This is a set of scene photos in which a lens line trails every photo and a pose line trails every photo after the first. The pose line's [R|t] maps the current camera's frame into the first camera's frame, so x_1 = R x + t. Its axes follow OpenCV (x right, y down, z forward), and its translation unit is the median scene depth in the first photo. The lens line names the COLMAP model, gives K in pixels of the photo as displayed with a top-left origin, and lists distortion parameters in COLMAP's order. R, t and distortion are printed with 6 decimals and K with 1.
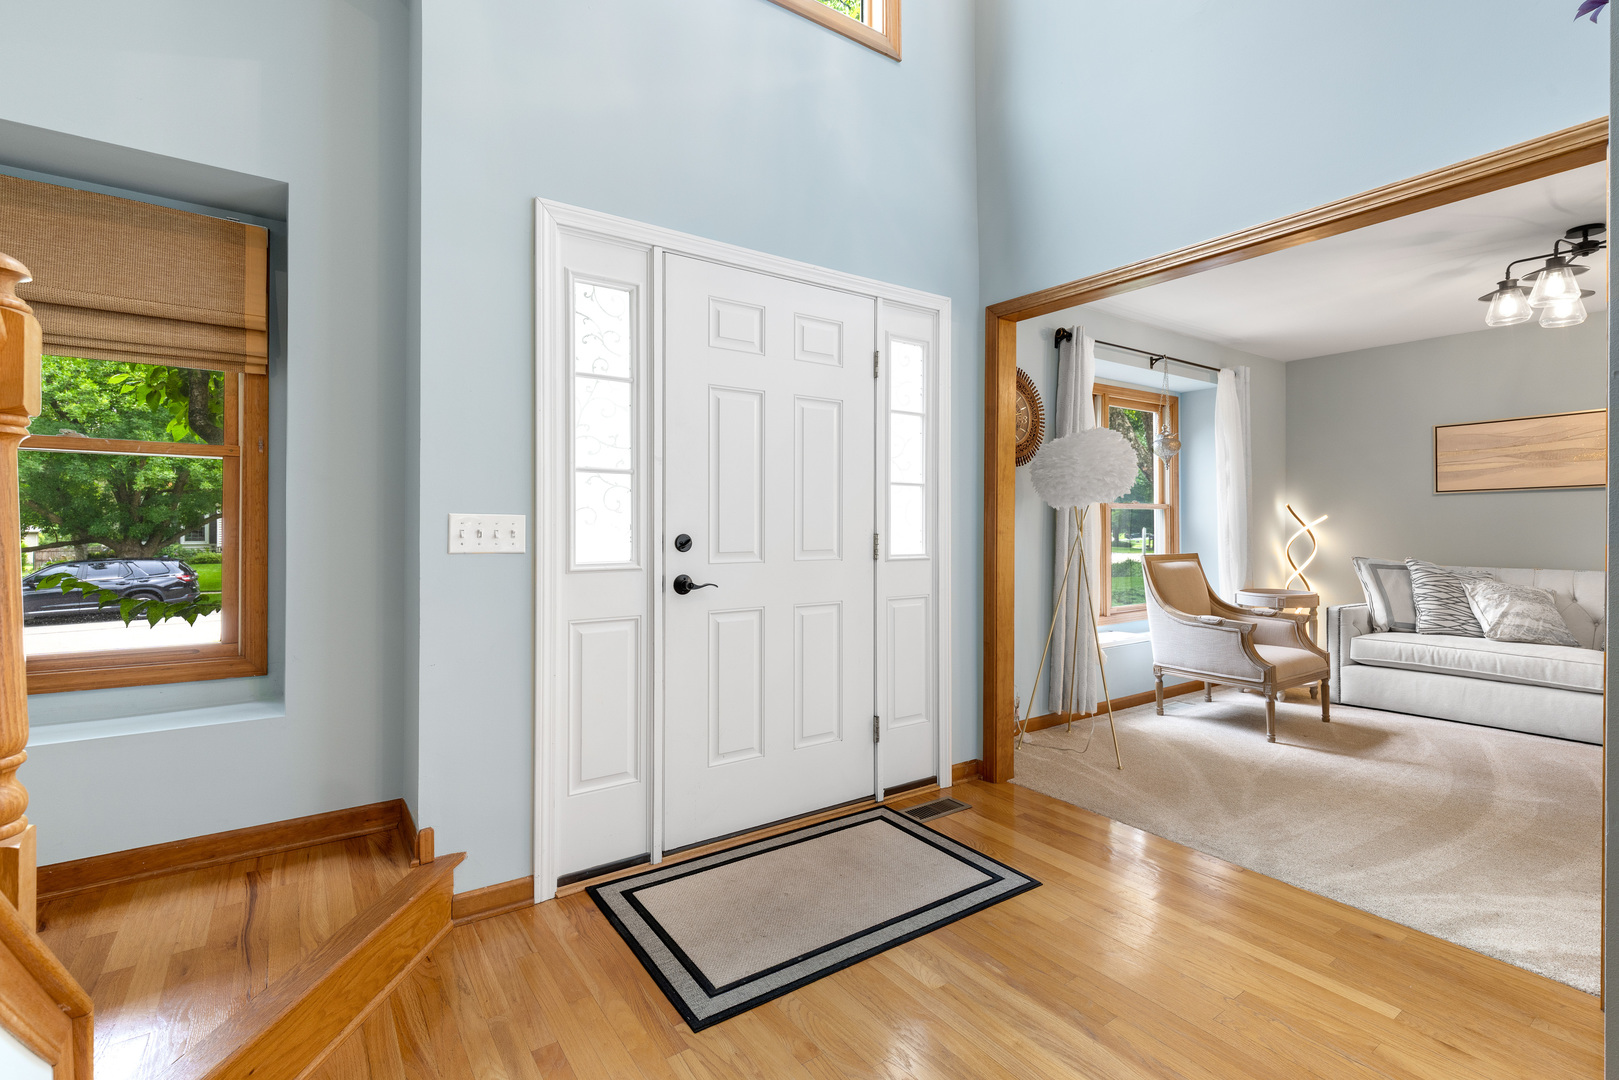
lens RADIAL K [[730.6, 0, 814.0], [0, 730.6, 527.1], [0, 0, 1]] dist [-0.001850, -0.000457]
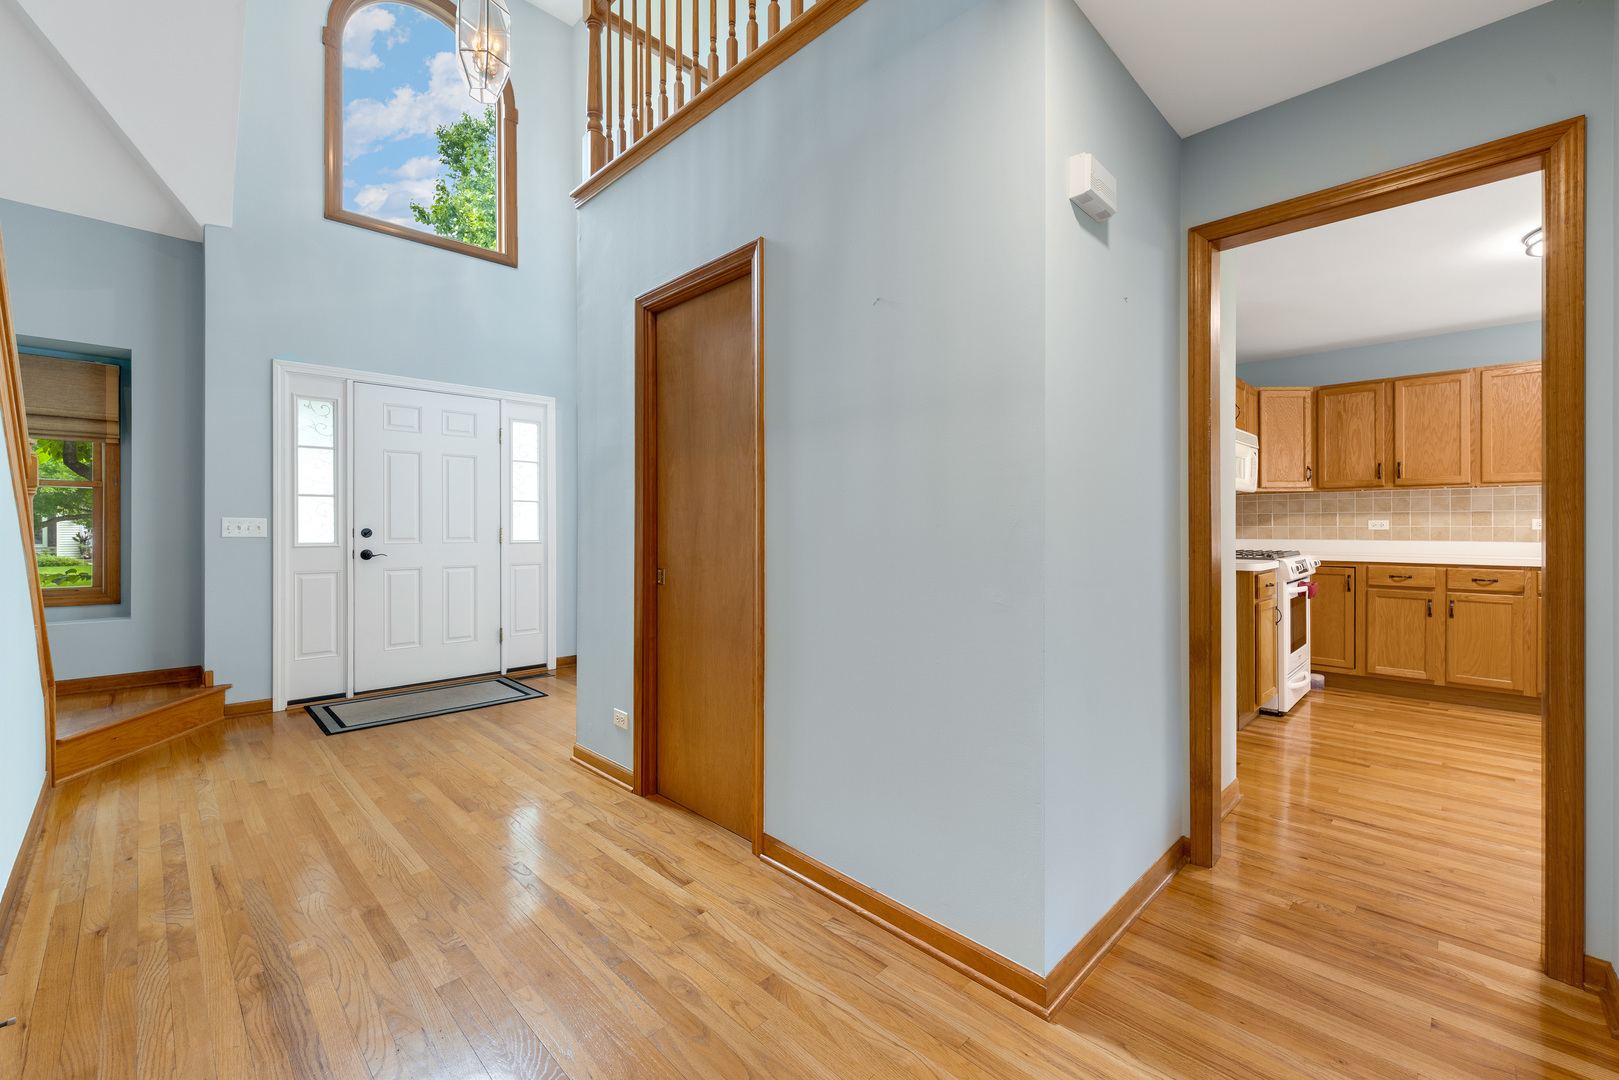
lens RADIAL K [[661.1, 0, 801.8], [0, 661.1, 530.4], [0, 0, 1]] dist [-0.007816, -0.000842]
pose [[0.986062, -0.003051, 0.166352, 0.708613], [0.002669, 0.999993, 0.002515, 0.014893], [-0.166359, -0.002036, 0.986063, -0.963143]]
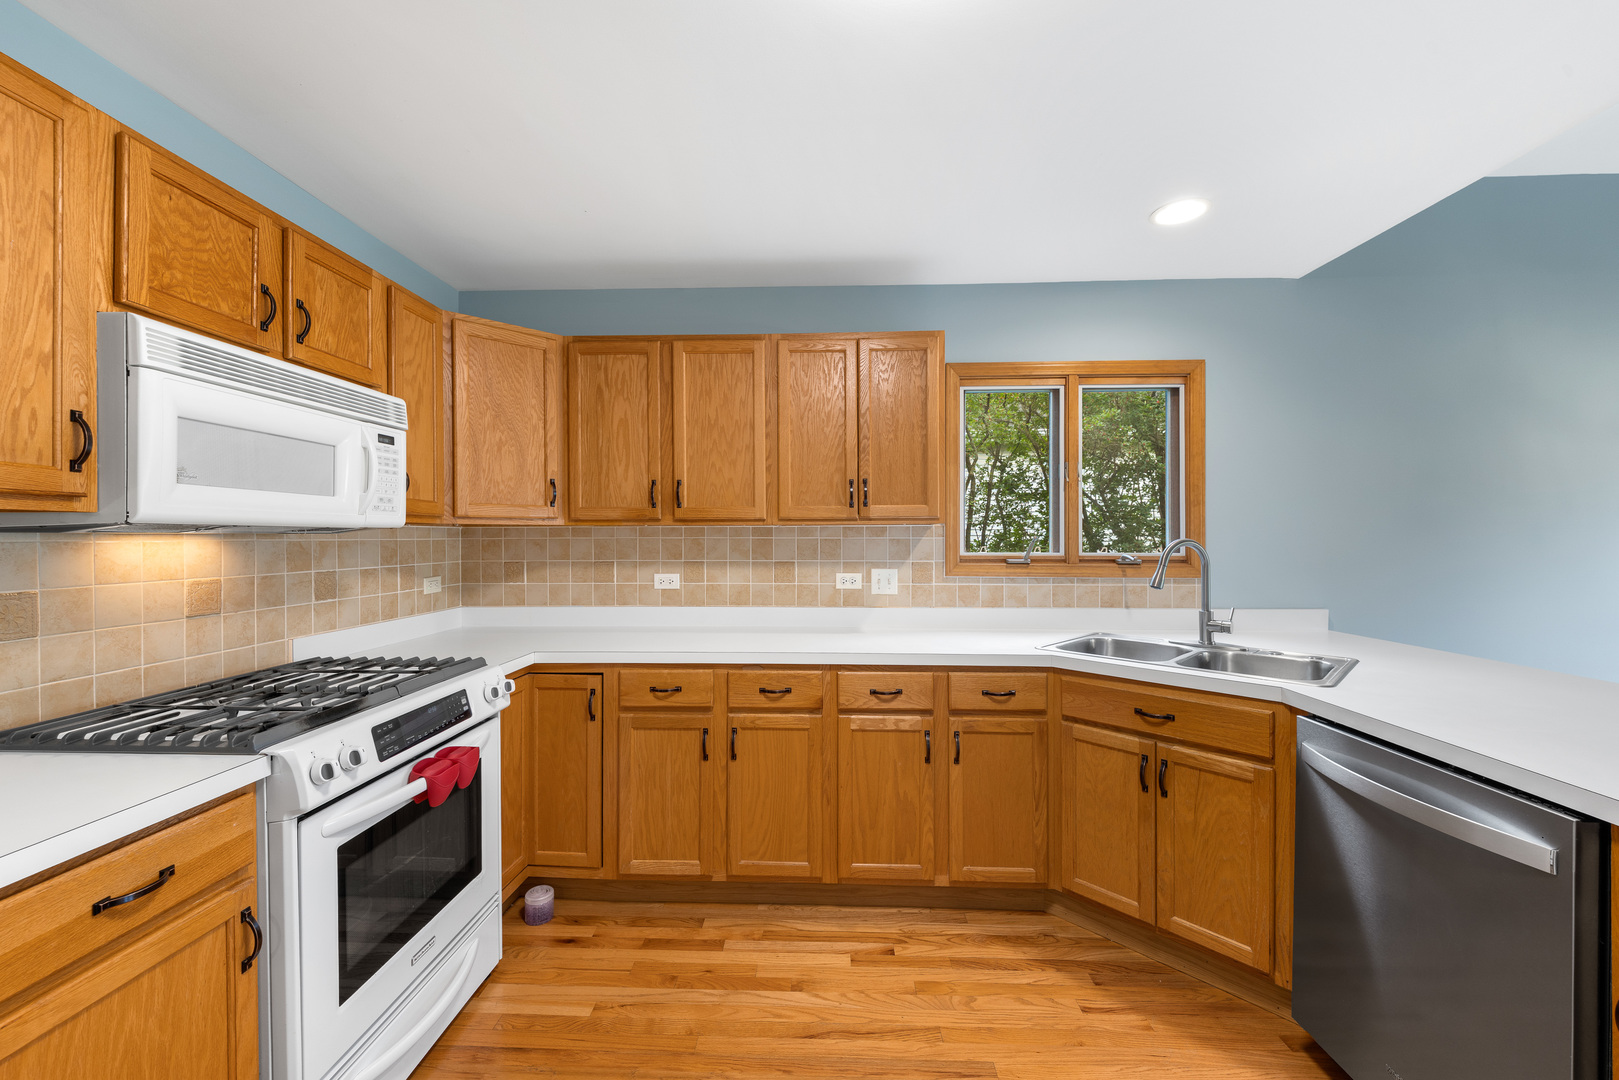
lens RADIAL K [[630.9, 0, 808.9], [0, 630.9, 540.1], [0, 0, 1]] dist [0.002884, -0.000735]
pose [[0.596453, -0.004135, 0.802637, 2.033468], [0.004052, 0.999990, 0.002141, -0.074968], [-0.802638, 0.001975, 0.596463, -0.173906]]
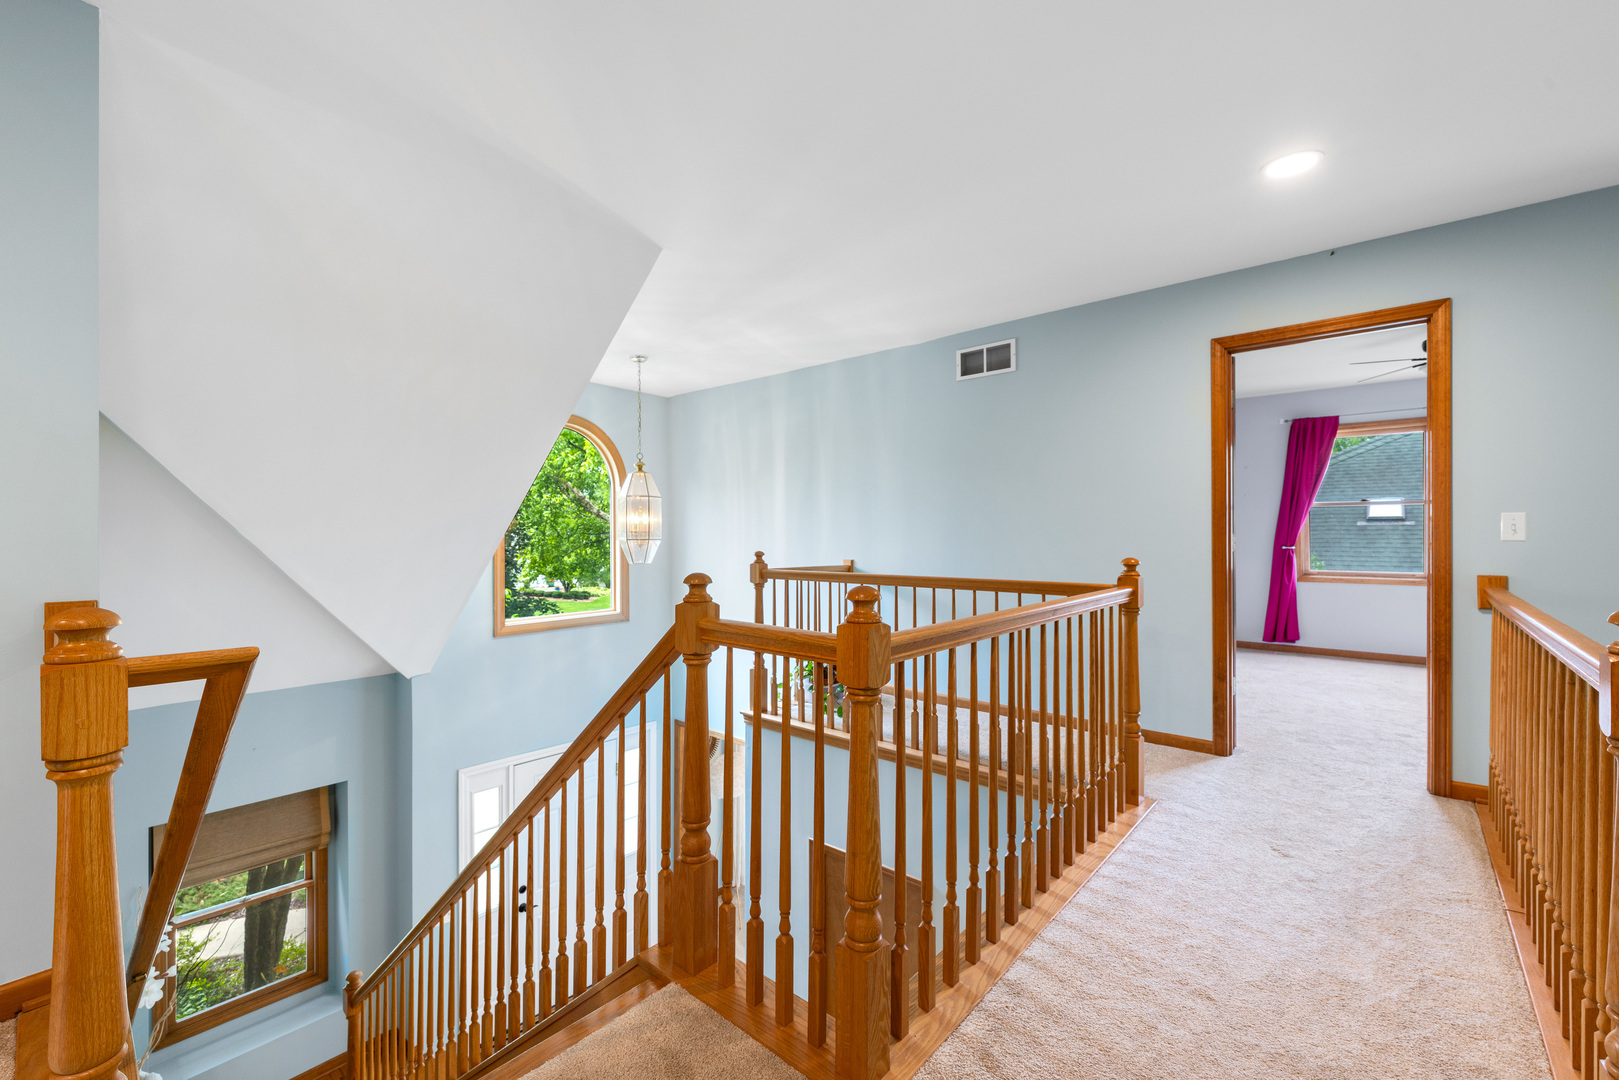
lens RADIAL K [[661.1, 0, 803.4], [0, 661.1, 525.8], [0, 0, 1]] dist [-0.007816, -0.000842]
pose [[0.968194, 0.007409, 0.250092, 0.168338], [-0.005056, 0.999937, -0.010050, -1.196546], [-0.250150, 0.008466, 0.968170, -1.363290]]
